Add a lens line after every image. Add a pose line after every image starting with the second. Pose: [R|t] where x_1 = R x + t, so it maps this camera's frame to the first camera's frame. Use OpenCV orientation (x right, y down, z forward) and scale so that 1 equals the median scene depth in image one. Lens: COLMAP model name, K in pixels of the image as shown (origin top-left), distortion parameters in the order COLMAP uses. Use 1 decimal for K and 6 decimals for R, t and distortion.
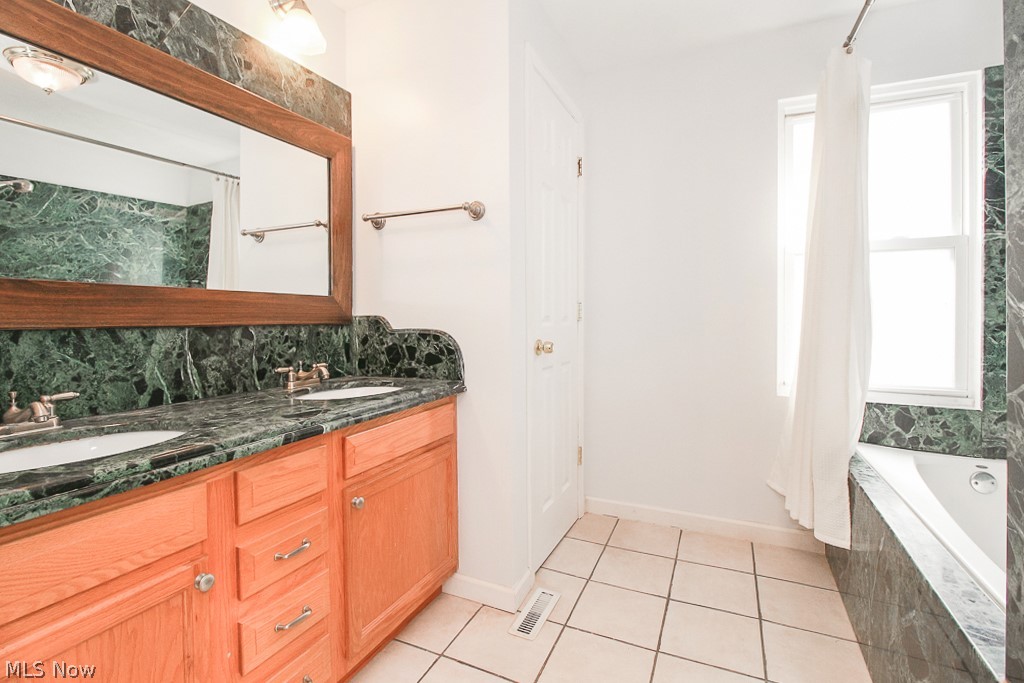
lens RADIAL K [[484.2, 0, 498.8], [0, 484.2, 321.2], [0, 0, 1]] dist [-0.000515, -0.001014]
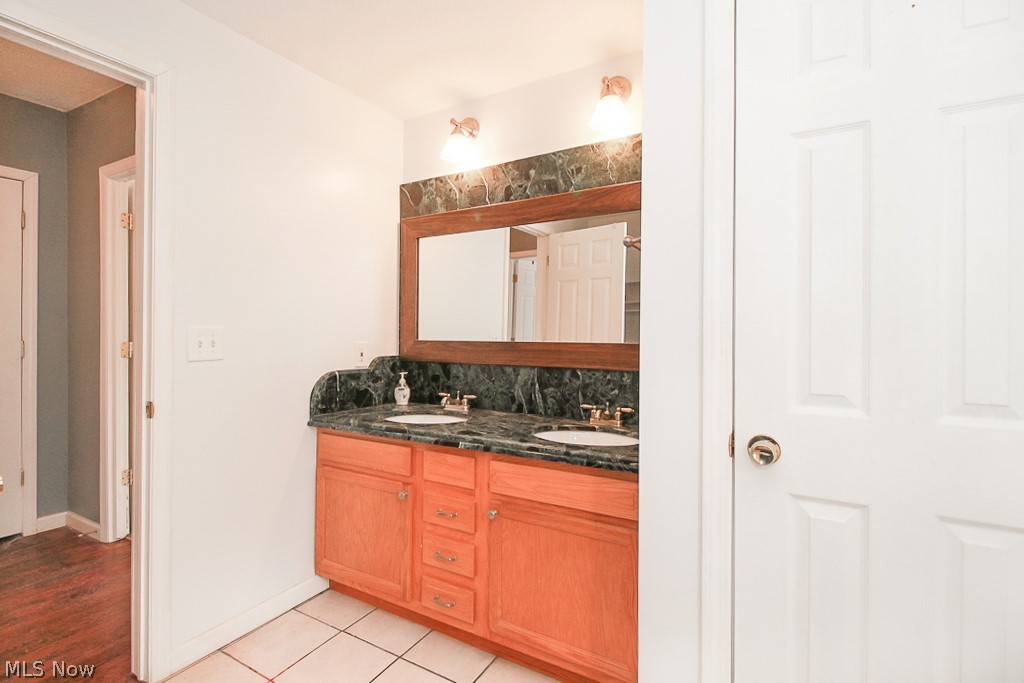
lens RADIAL K [[475.4, 0, 516.0], [0, 475.4, 332.3], [0, 0, 1]] dist [0.001993, -0.000937]
pose [[-0.080939, 0.007677, -0.996689, 0.801589], [-0.005676, 0.999951, 0.008163, -0.100816], [0.996703, 0.006318, -0.080891, 0.959221]]
